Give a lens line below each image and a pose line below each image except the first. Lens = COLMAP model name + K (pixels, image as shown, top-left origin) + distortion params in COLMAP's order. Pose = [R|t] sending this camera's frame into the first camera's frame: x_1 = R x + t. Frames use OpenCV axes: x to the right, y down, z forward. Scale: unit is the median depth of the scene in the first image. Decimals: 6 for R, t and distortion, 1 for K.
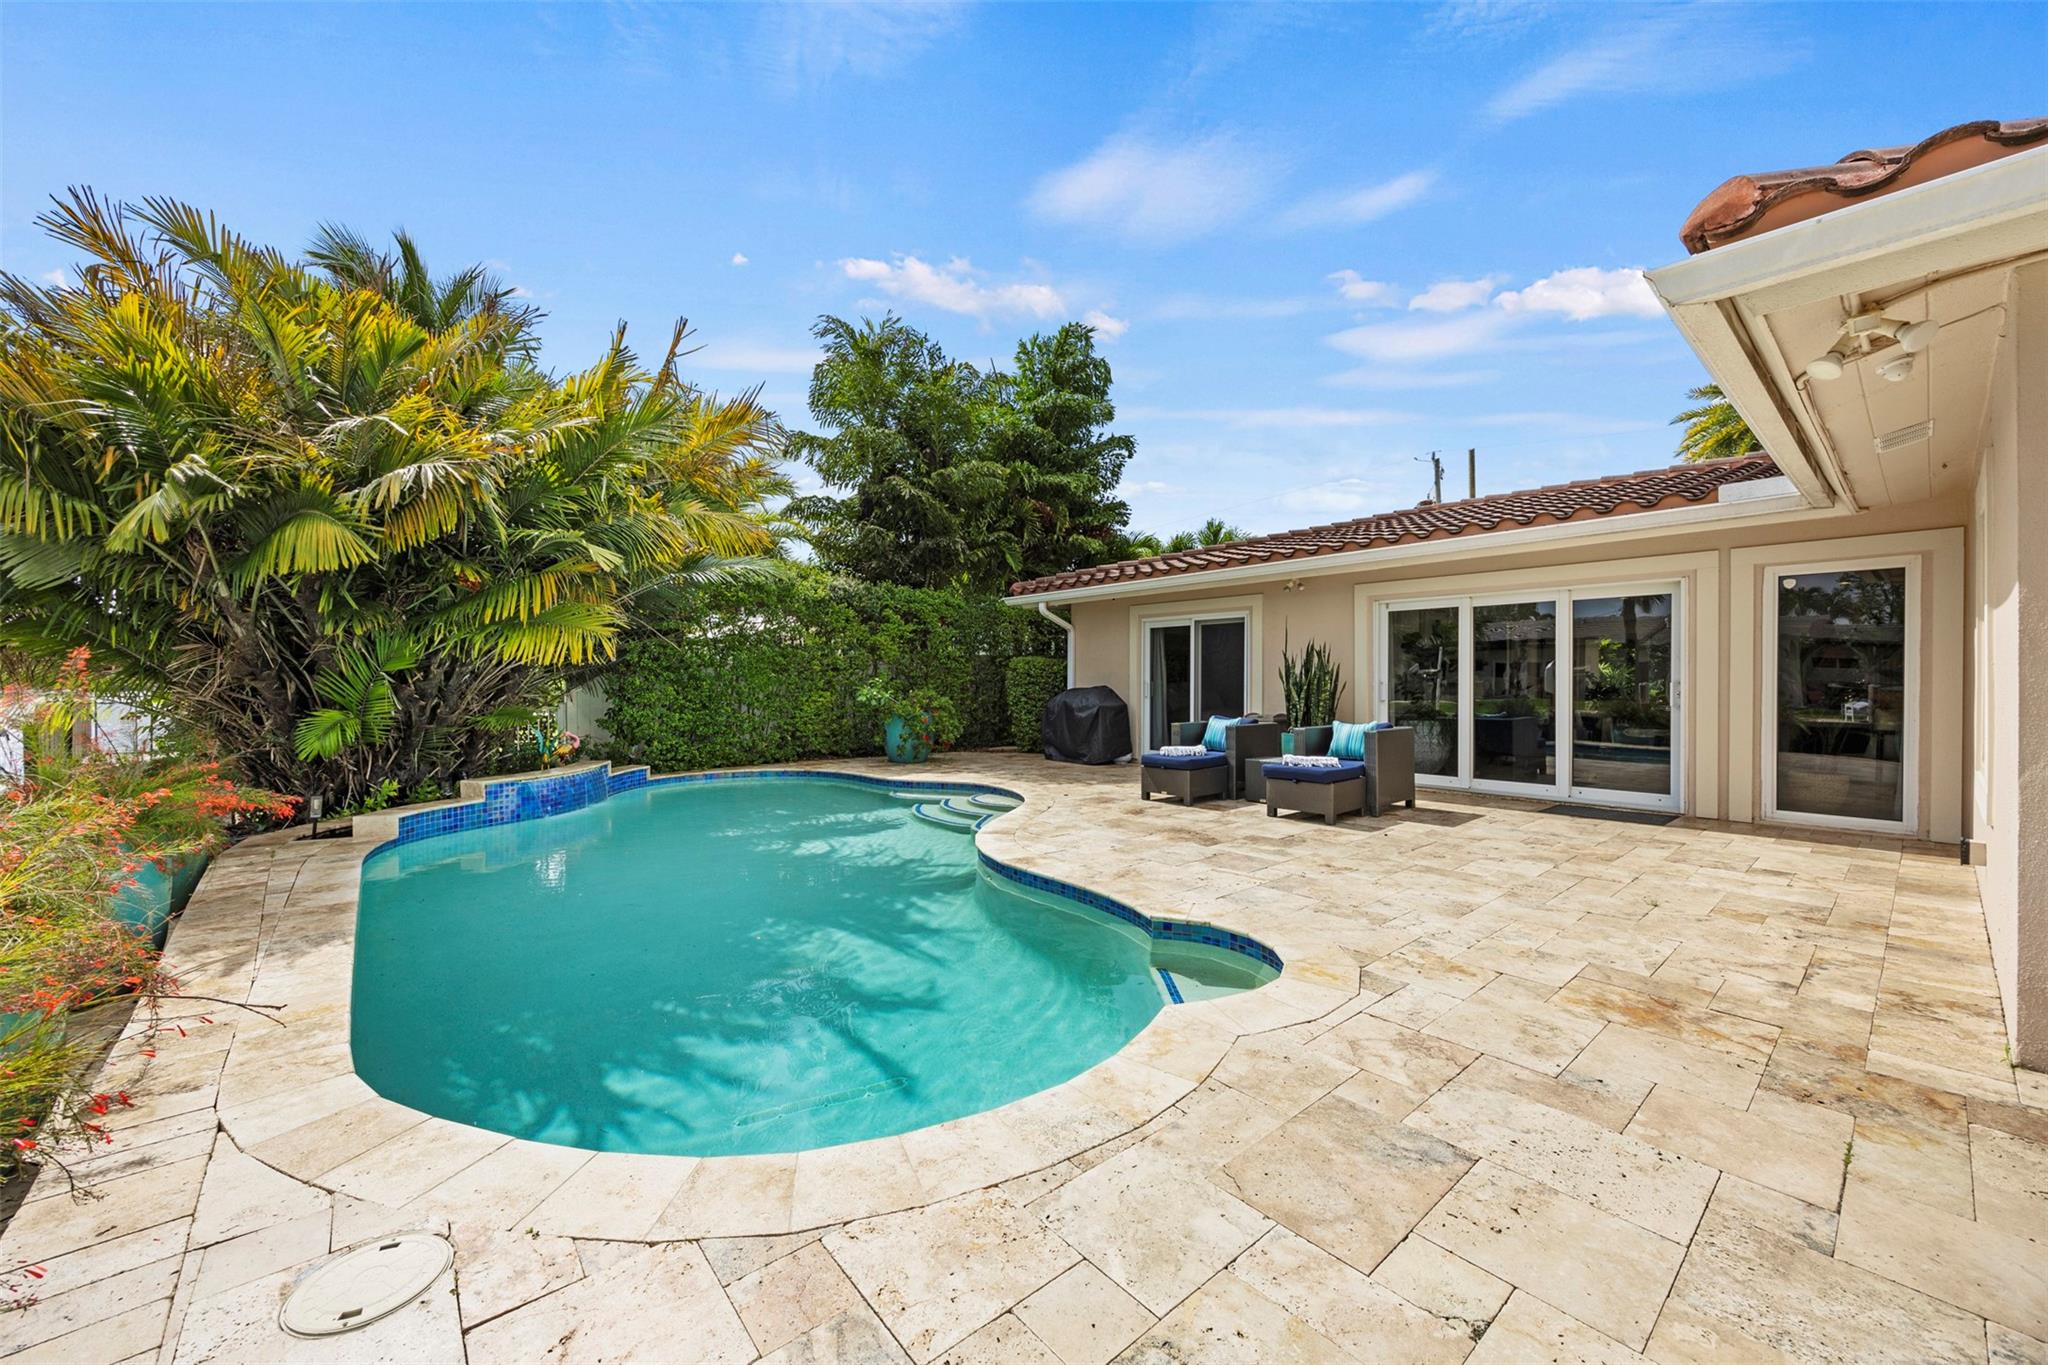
lens RADIAL K [[775.1, 0, 1026.3], [0, 775.1, 682.7], [0, 0, 1]] dist [-0.000020, 0.000066]
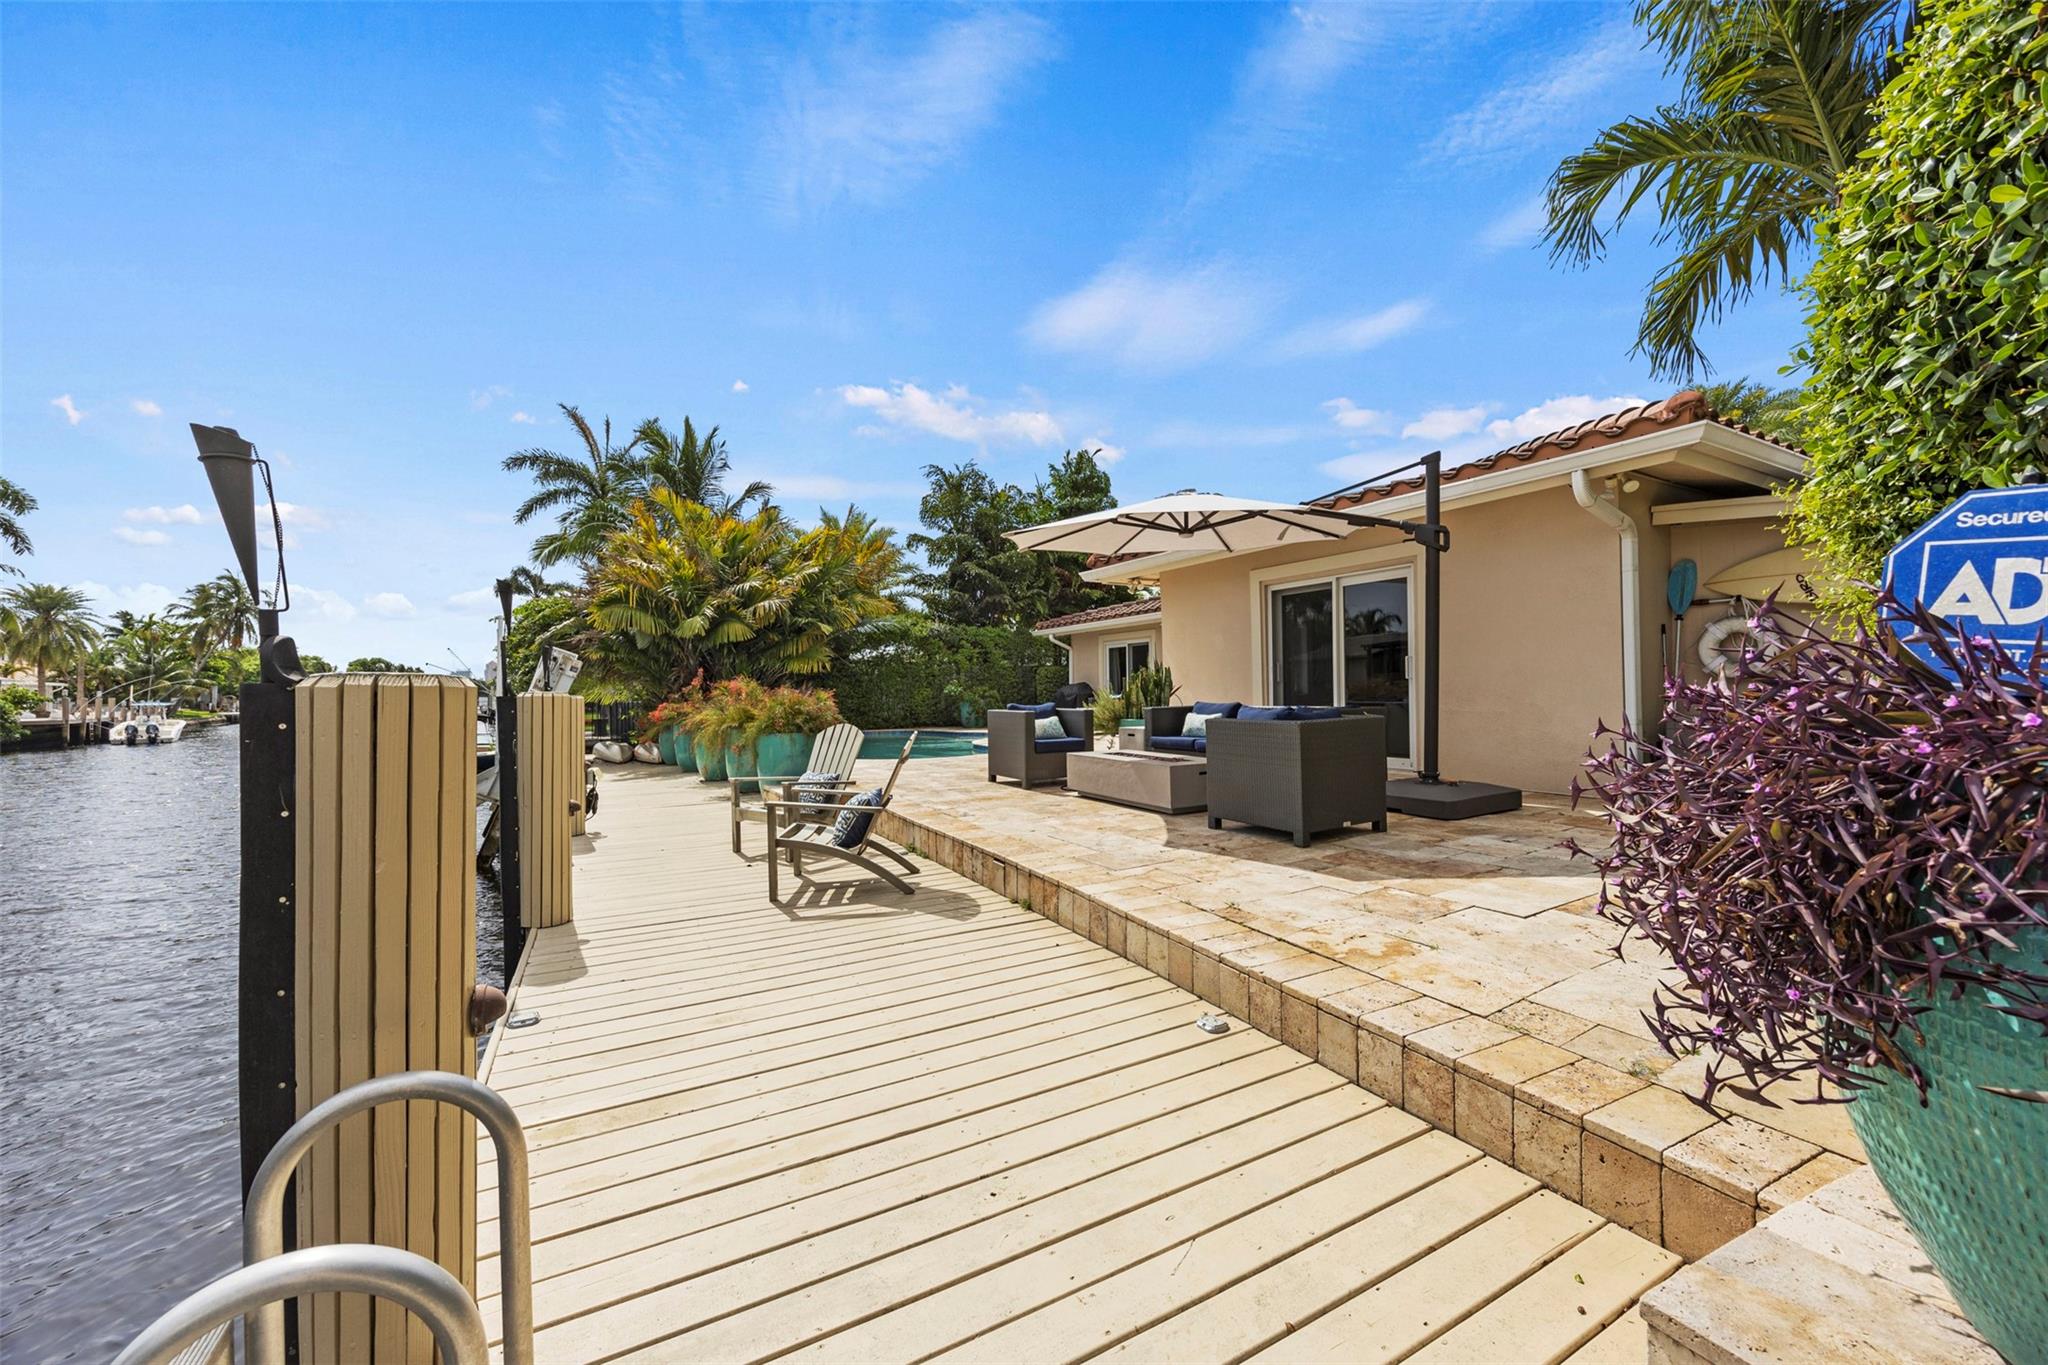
lens RADIAL K [[775.1, 0, 1020.3], [0, 775.1, 682.9], [0, 0, 1]] dist [-0.000020, 0.000066]
pose [[0.982166, -0.016405, -0.187296, 0.250727], [0.014007, 0.999802, -0.014123, 0.024643], [0.187491, 0.011248, 0.982202, -0.627611]]
